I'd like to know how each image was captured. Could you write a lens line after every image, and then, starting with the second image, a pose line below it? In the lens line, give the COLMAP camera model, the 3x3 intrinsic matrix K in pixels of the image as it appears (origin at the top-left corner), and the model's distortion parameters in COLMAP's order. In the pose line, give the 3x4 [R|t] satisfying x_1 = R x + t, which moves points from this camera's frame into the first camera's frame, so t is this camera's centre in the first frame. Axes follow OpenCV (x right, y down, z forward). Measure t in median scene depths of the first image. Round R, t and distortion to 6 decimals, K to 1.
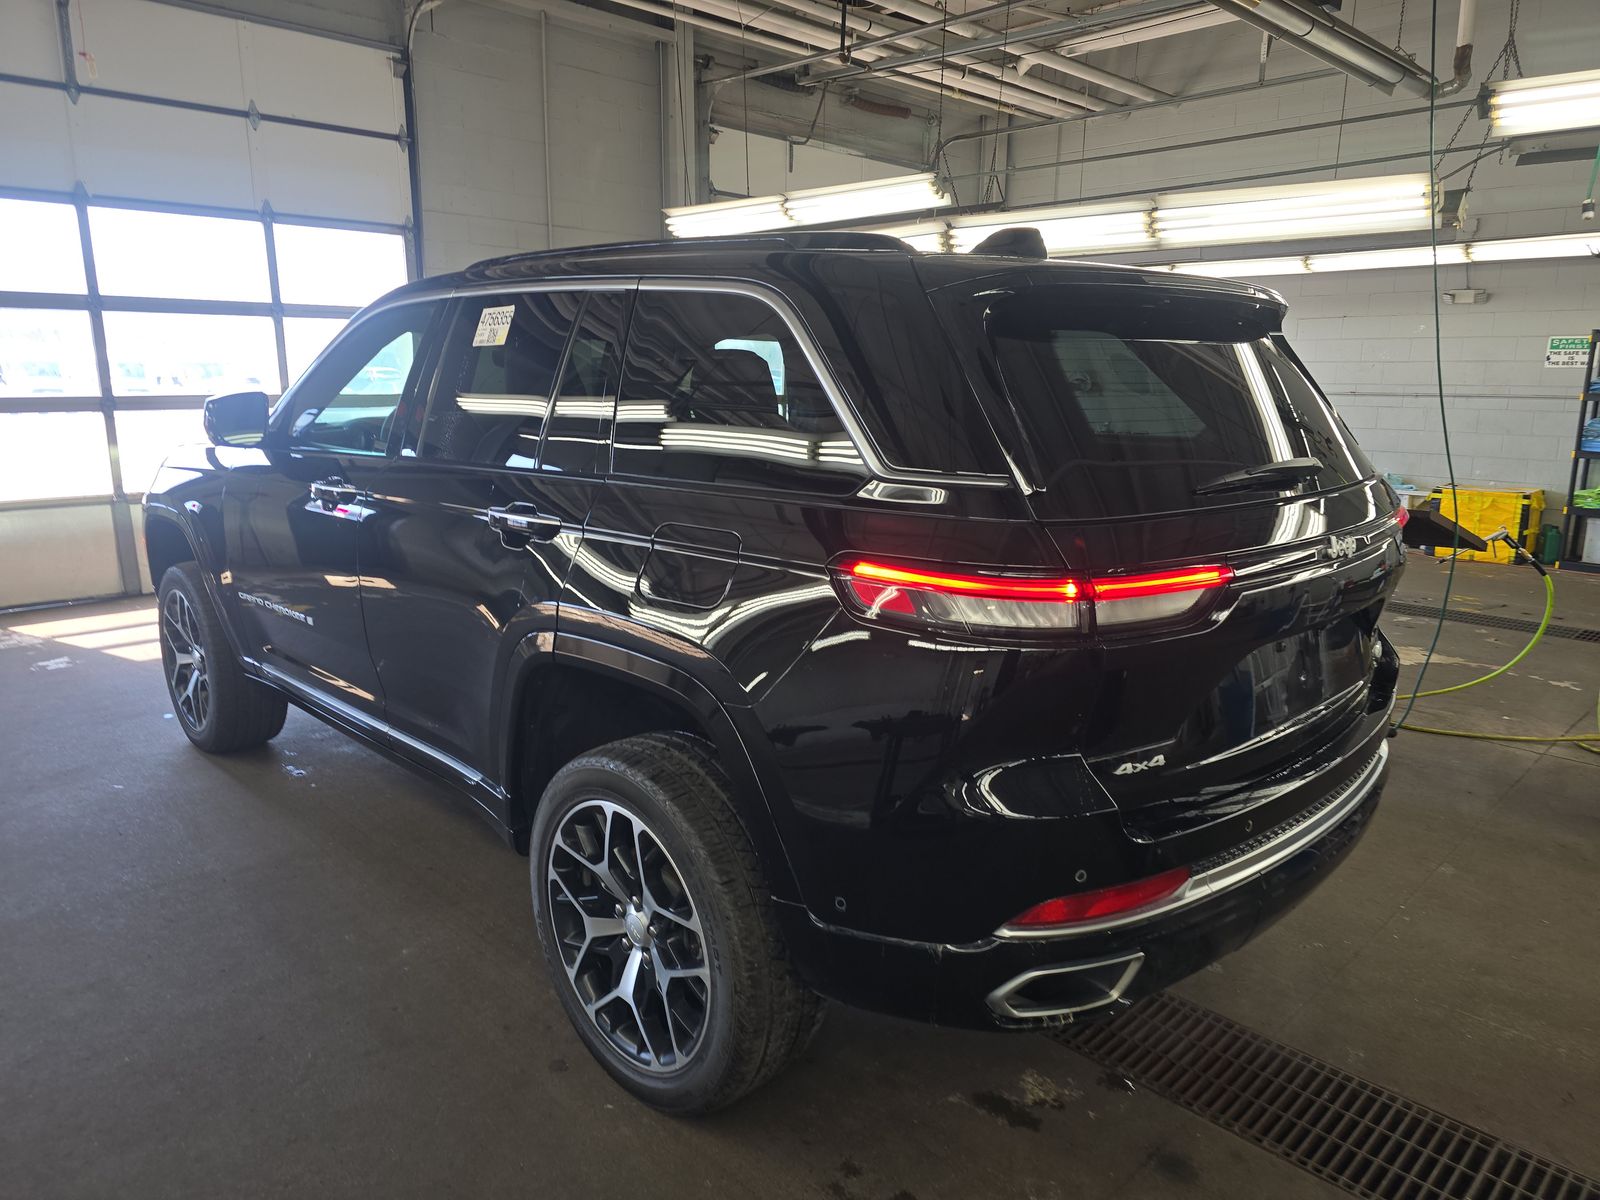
lens RADIAL K [[1101.3, 0, 794.4], [0, 1101.3, 609.6], [0, 0, 1]] dist [0.043710, -0.026154]
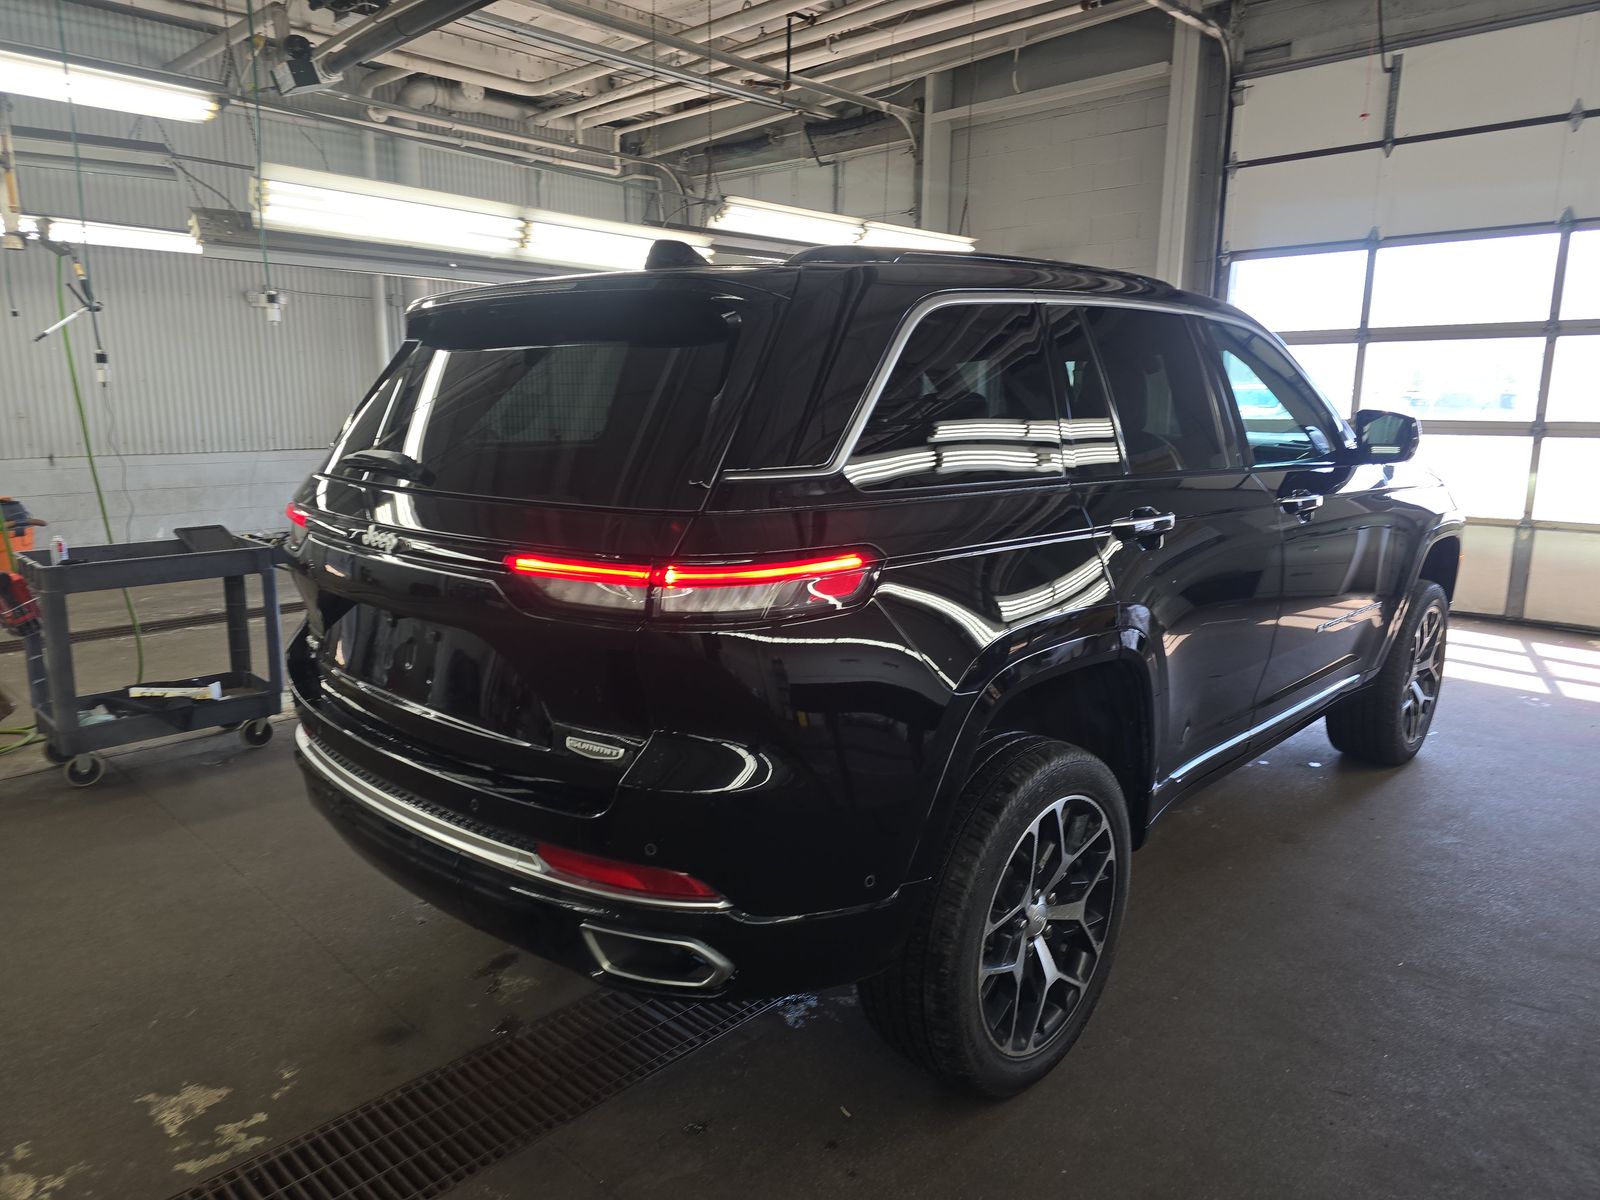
lens RADIAL K [[1101.3, 0, 765.2], [0, 1101.3, 601.7], [0, 0, 1]] dist [0.043710, -0.026154]
pose [[0.010577, 0.178578, -0.983869, 0.511074], [-0.217579, 0.960760, 0.172044, -0.085984], [0.975986, 0.212249, 0.049017, 0.437409]]
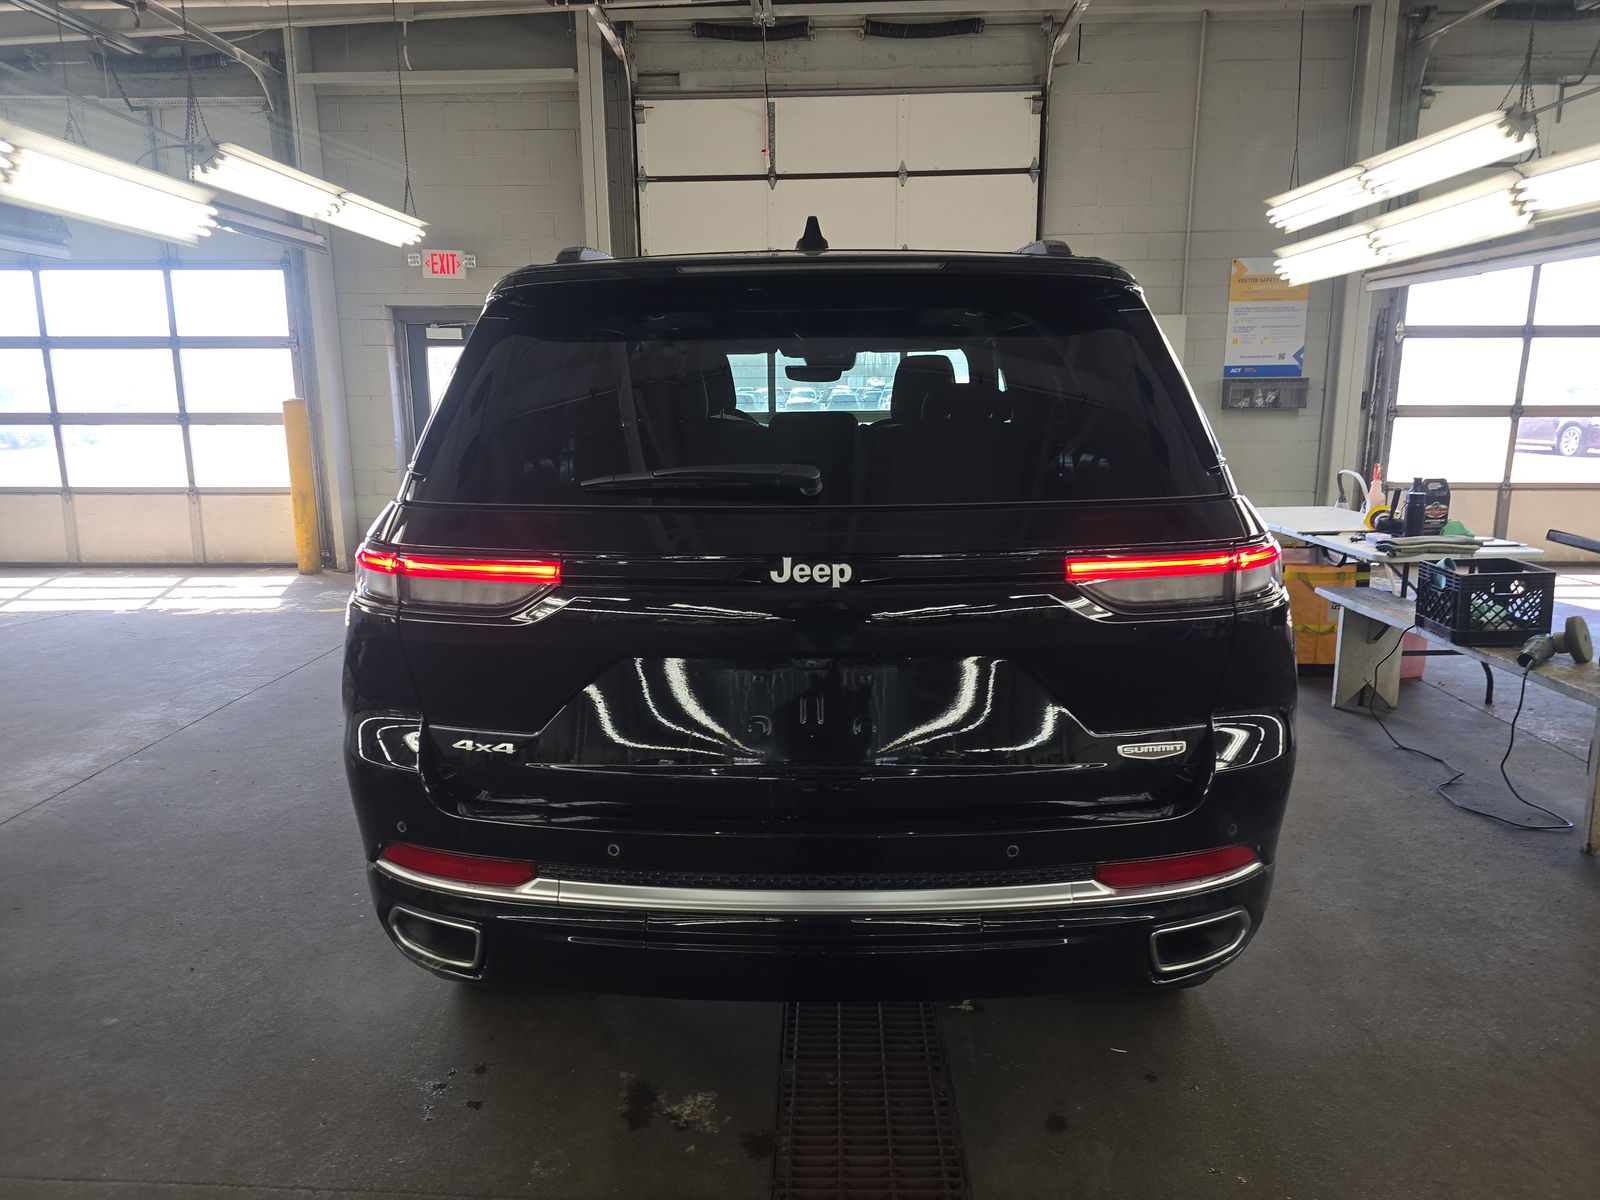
lens RADIAL K [[1101.3, 0, 793.0], [0, 1101.3, 601.5], [0, 0, 1]] dist [0.043710, -0.026154]
pose [[0.688491, 0.123482, -0.714655, 0.358126], [-0.139743, 0.989520, 0.036348, -0.020684], [0.711654, 0.074843, 0.698532, 0.137769]]
